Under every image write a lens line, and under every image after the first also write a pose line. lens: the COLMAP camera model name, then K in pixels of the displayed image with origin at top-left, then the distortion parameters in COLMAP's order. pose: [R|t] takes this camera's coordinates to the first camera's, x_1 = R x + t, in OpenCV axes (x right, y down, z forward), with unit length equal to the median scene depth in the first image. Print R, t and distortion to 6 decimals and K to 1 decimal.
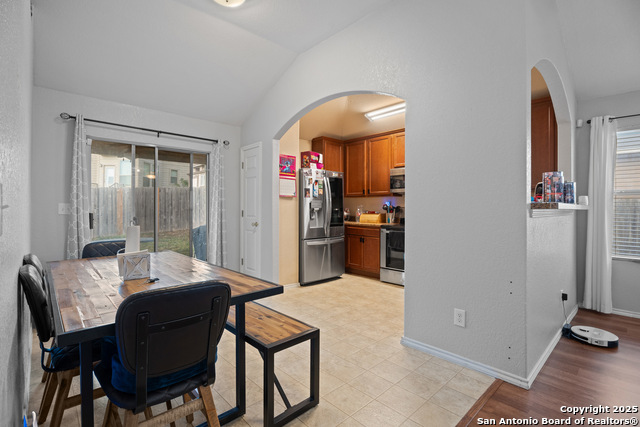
lens RADIAL K [[302.5, 0, 318.6], [0, 302.5, 209.5], [0, 0, 1]] dist [-0.018303, 0.000638]
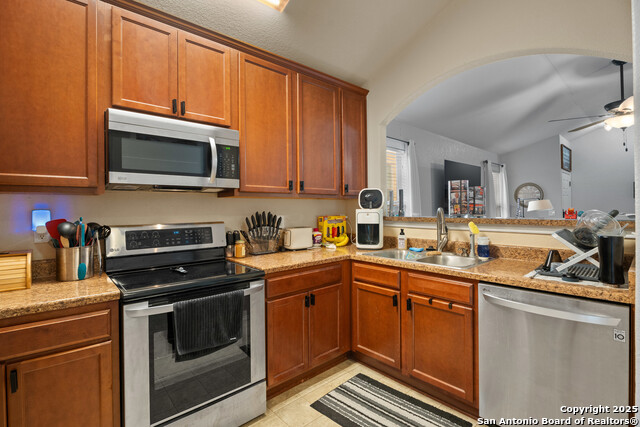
lens RADIAL K [[302.5, 0, 320.0], [0, 302.5, 209.5], [0, 0, 1]] dist [-0.018303, 0.000638]
pose [[0.022452, -0.008293, 0.999714, -0.069964], [0.010176, 0.999916, 0.008067, -0.027228], [-0.999696, 0.009992, 0.022534, 0.762511]]
